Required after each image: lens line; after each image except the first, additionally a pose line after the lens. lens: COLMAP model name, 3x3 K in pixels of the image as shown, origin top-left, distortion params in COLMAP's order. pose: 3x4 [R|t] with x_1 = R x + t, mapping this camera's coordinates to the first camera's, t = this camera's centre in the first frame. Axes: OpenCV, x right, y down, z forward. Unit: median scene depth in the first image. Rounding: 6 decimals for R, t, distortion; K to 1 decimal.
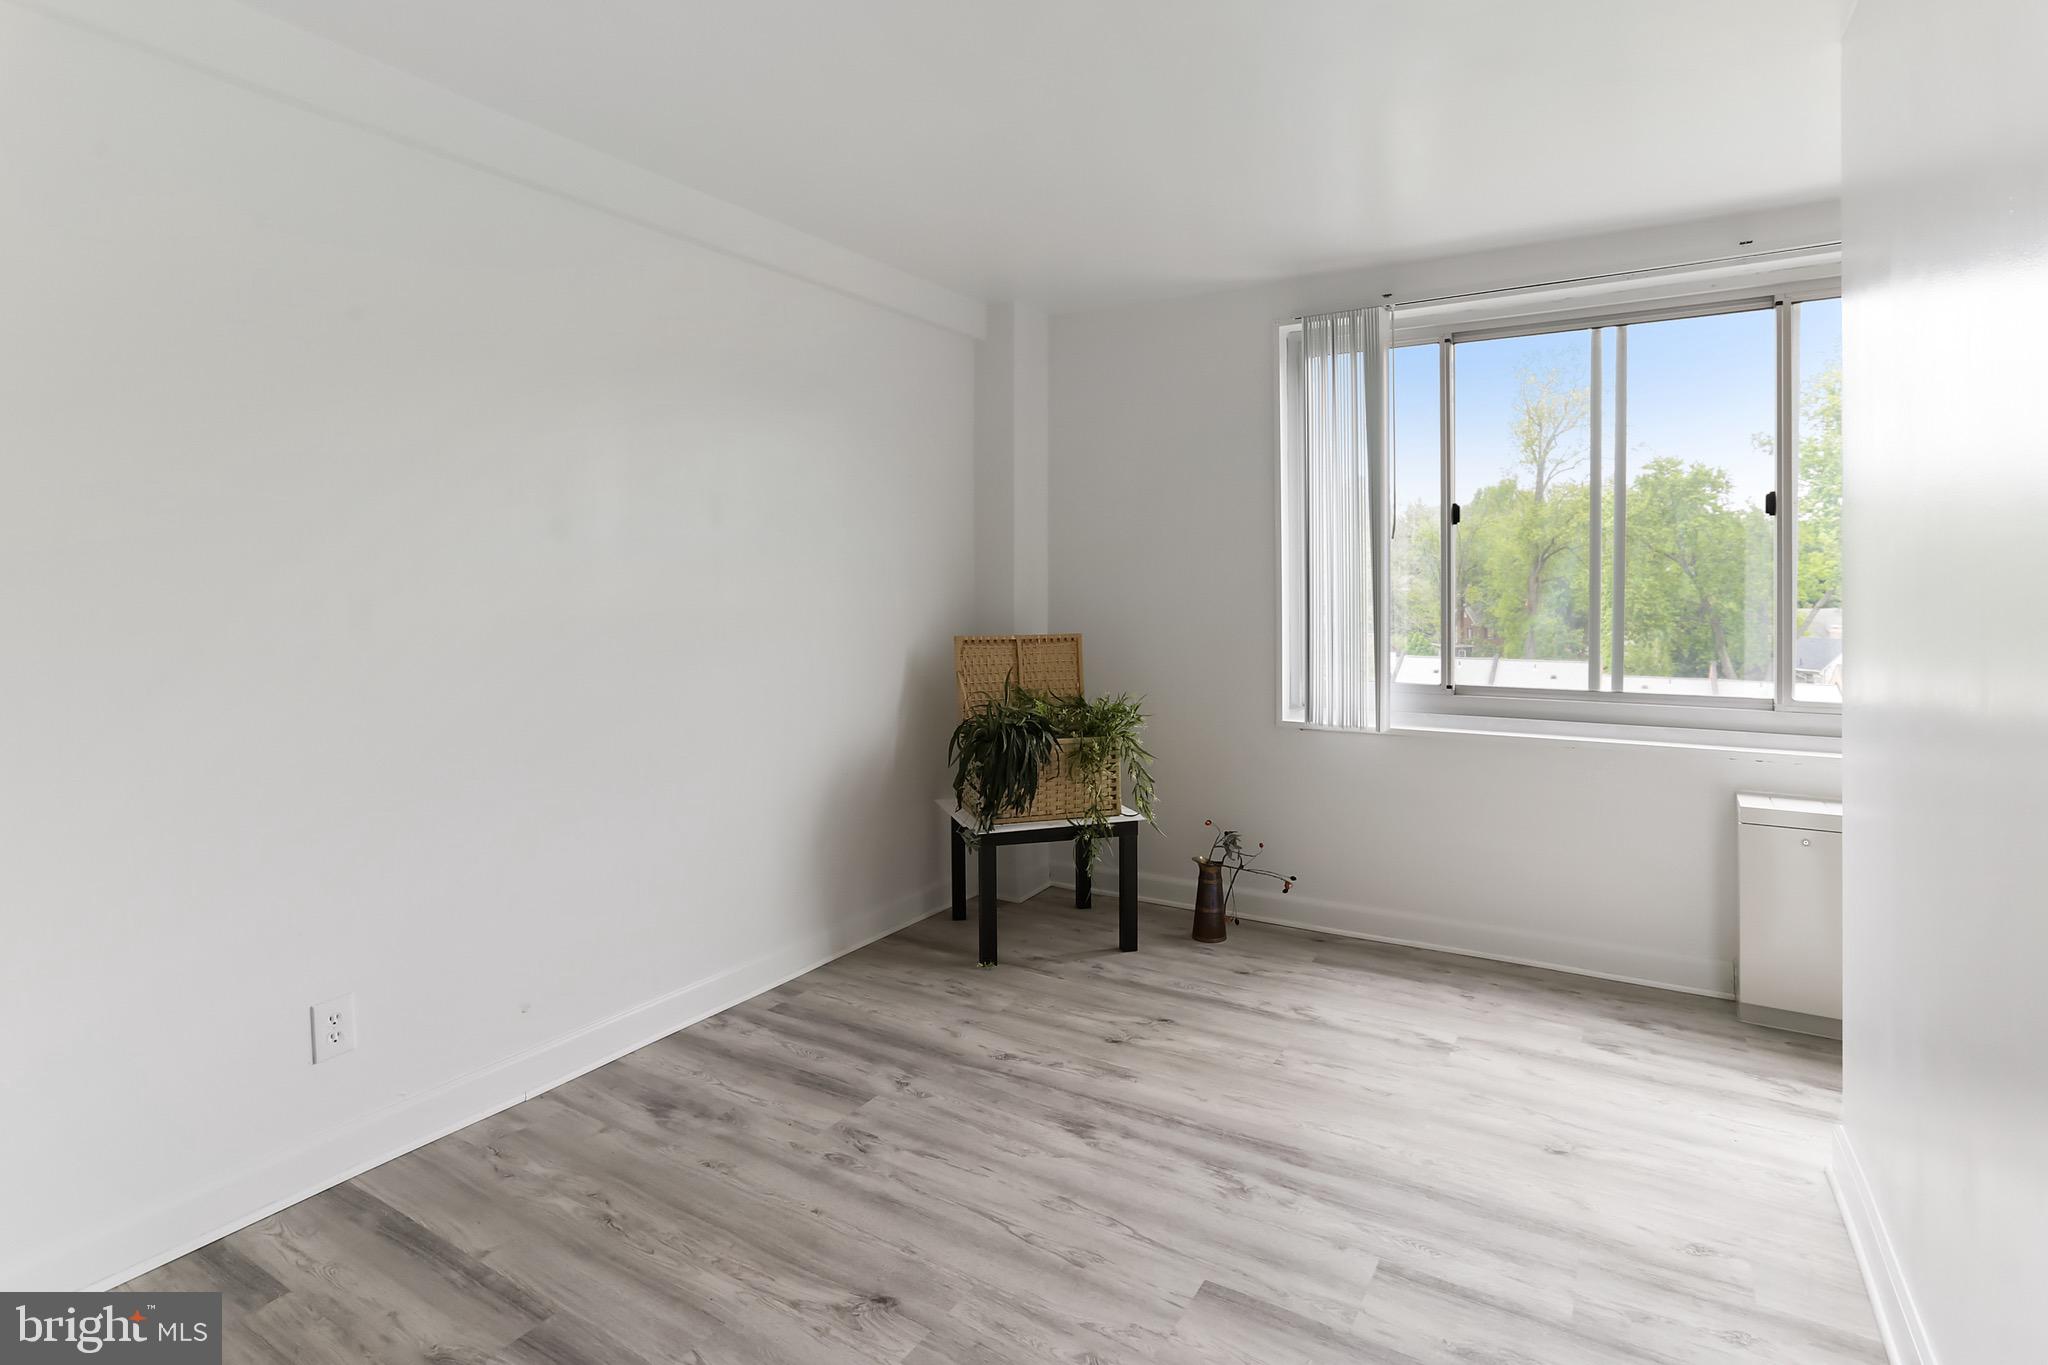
lens RADIAL K [[1012.9, 0, 1023.6], [0, 1012.9, 610.6], [0, 0, 1]] dist [-0.063561, 0.047779]
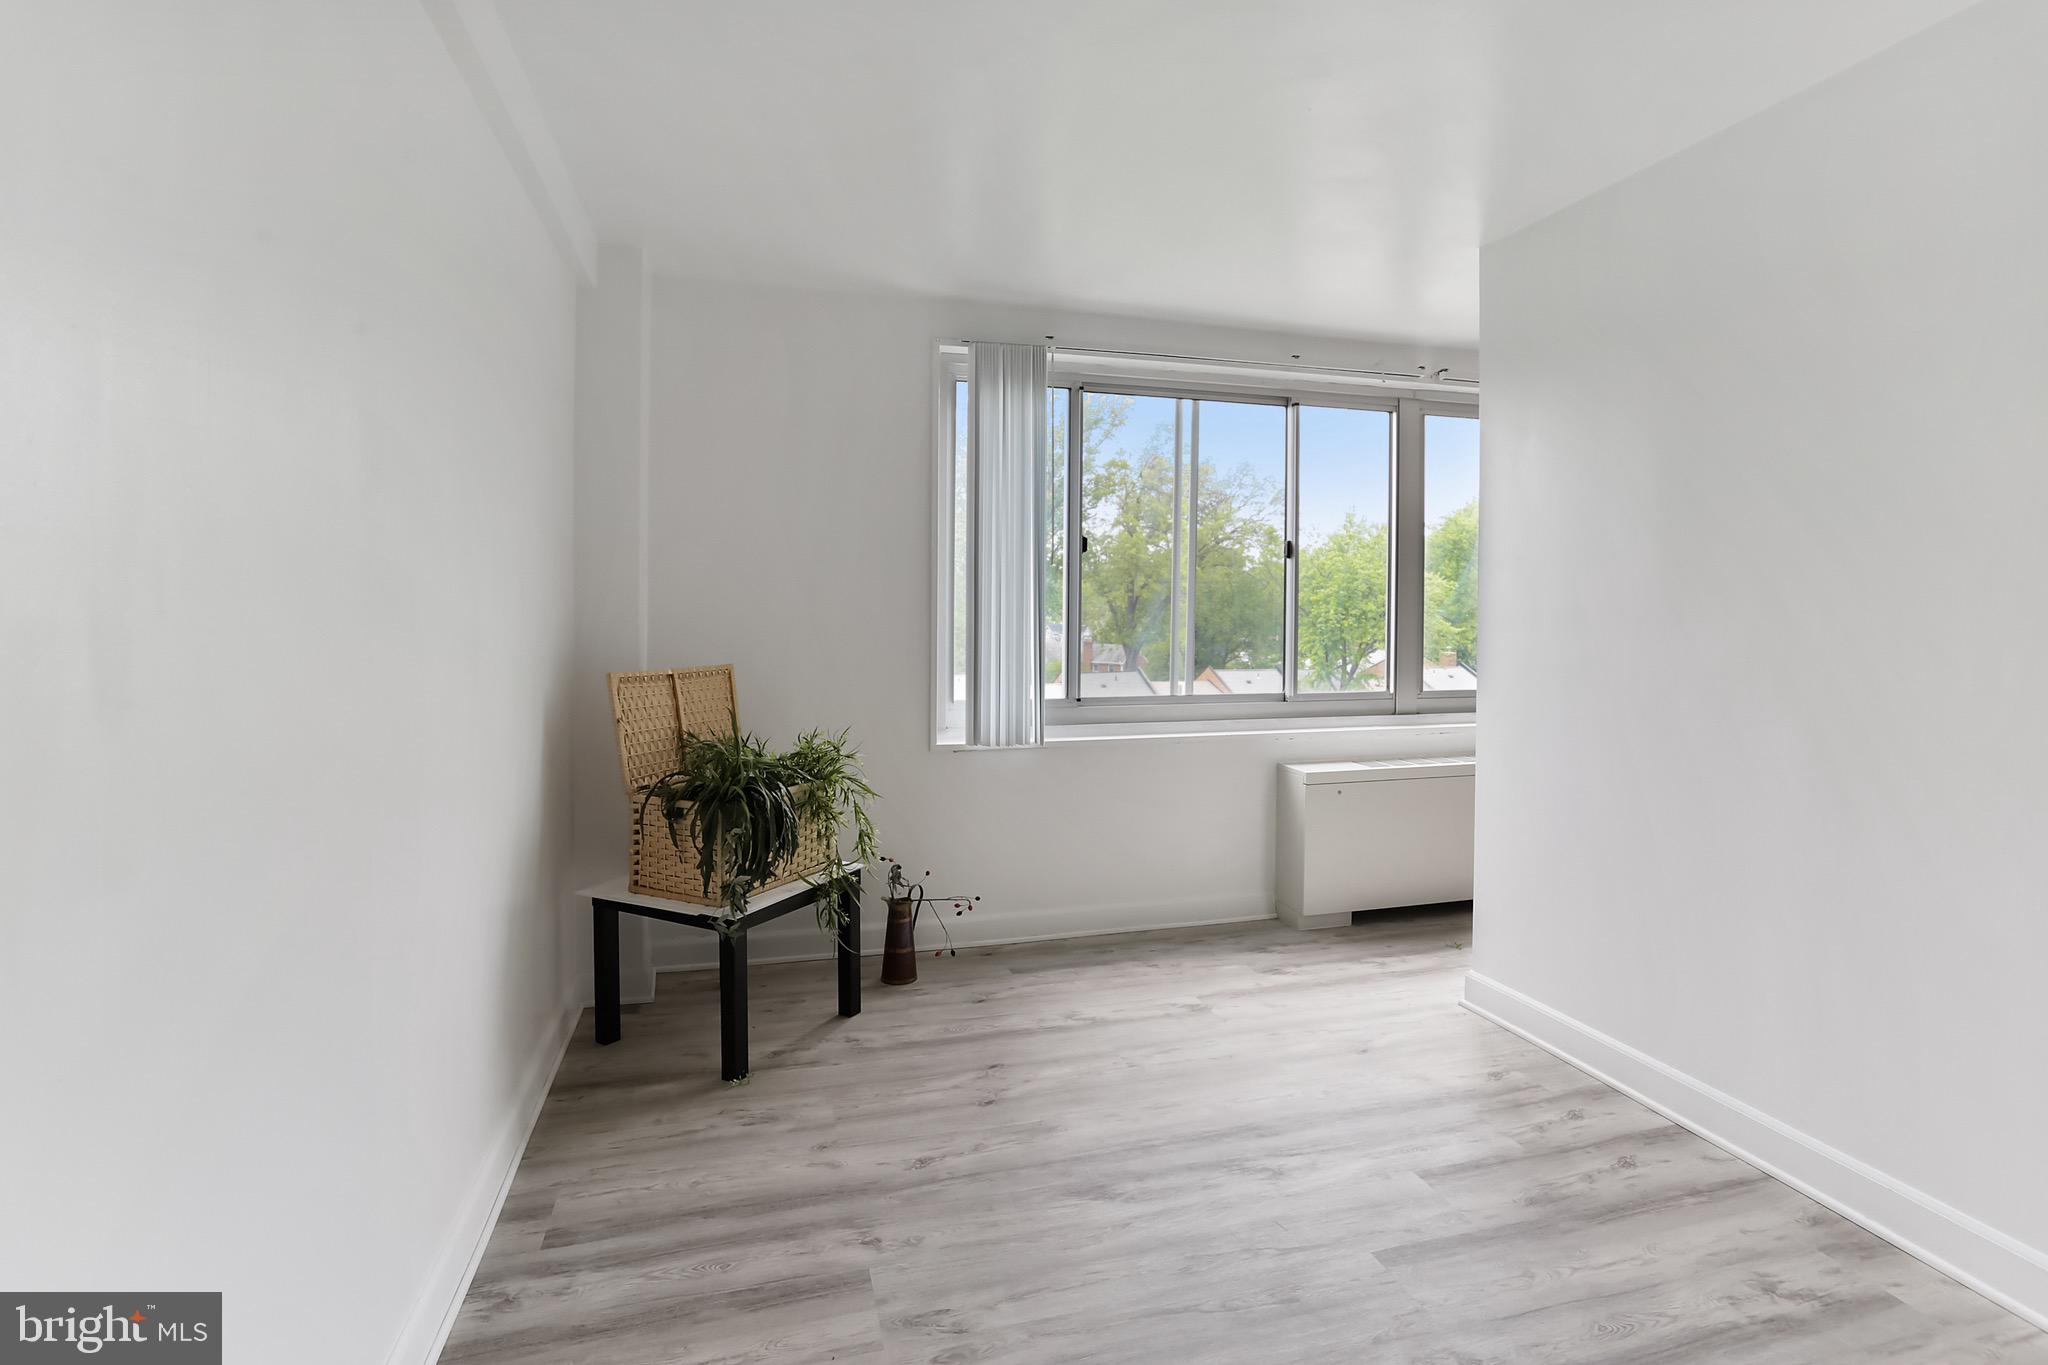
lens RADIAL K [[1007.9, 0, 1027.7], [0, 1007.9, 626.1], [0, 0, 1]] dist [-0.047665, 0.033649]
pose [[0.686577, -0.008755, 0.727005, -0.505422], [0.017049, 0.999846, -0.004060, -0.001727], [-0.726857, 0.015182, 0.686621, 0.315371]]
